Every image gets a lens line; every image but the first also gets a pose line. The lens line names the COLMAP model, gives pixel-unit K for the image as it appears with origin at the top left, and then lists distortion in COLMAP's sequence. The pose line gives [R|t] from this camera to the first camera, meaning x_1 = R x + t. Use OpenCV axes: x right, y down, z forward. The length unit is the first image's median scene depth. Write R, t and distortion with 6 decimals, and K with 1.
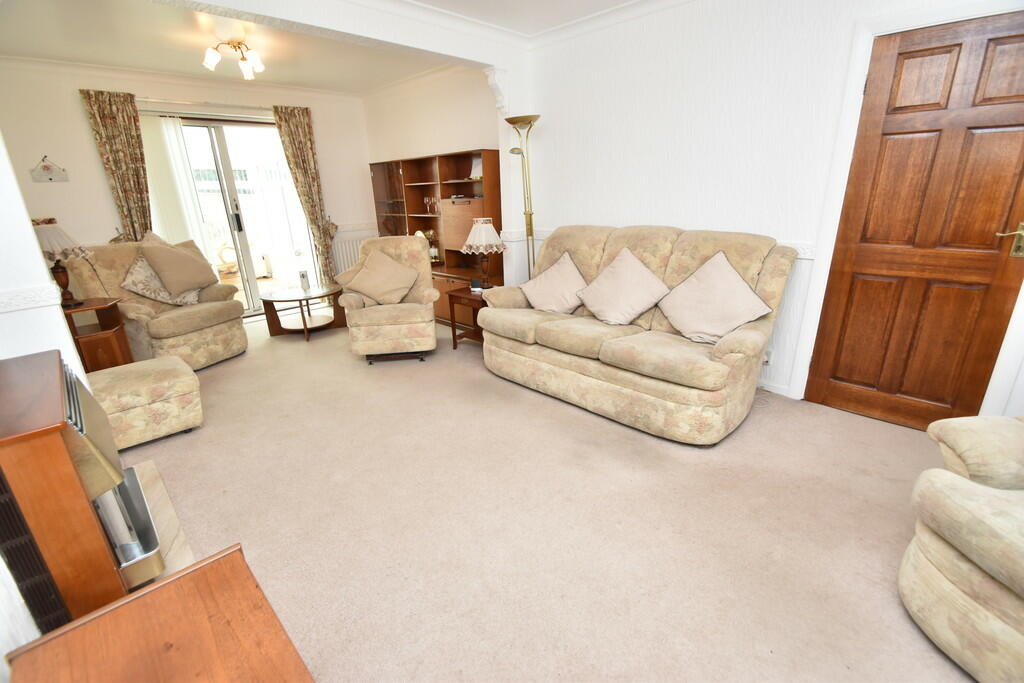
lens RADIAL K [[447.2, 0, 513.4], [0, 447.2, 341.9], [0, 0, 1]] dist [-0.001459, -0.006706]
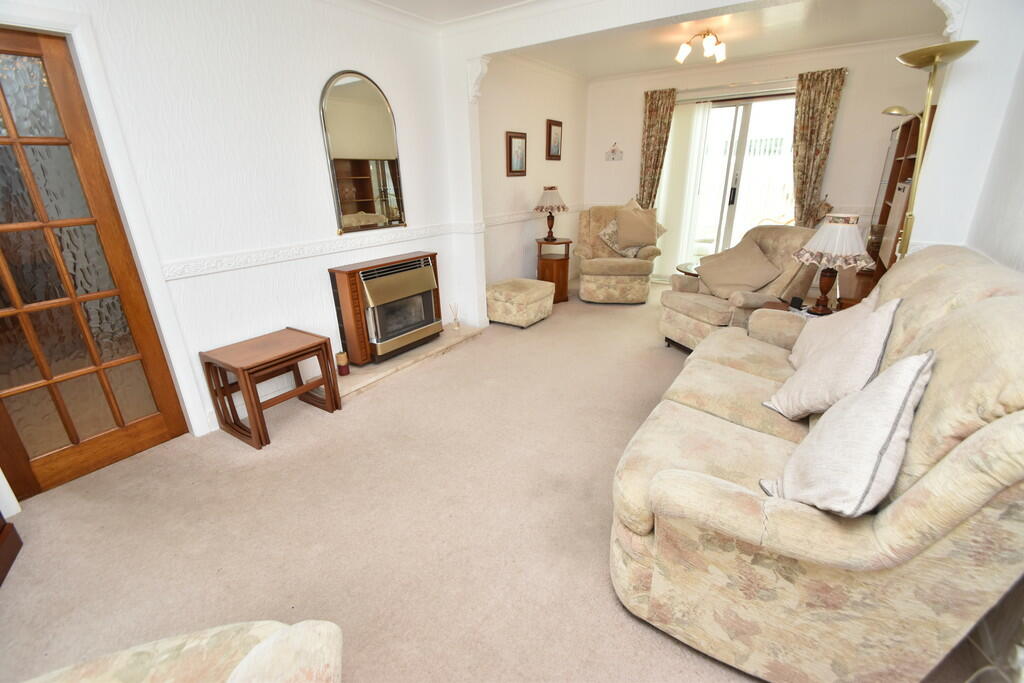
lens RADIAL K [[447.2, 0, 509.0], [0, 447.2, 340.5], [0, 0, 1]] dist [-0.001459, -0.006706]
pose [[0.220403, 0.353320, -0.909168, 0.479291], [-0.296107, 0.912339, 0.282769, -0.130573], [0.929378, 0.206888, 0.305703, 0.337510]]
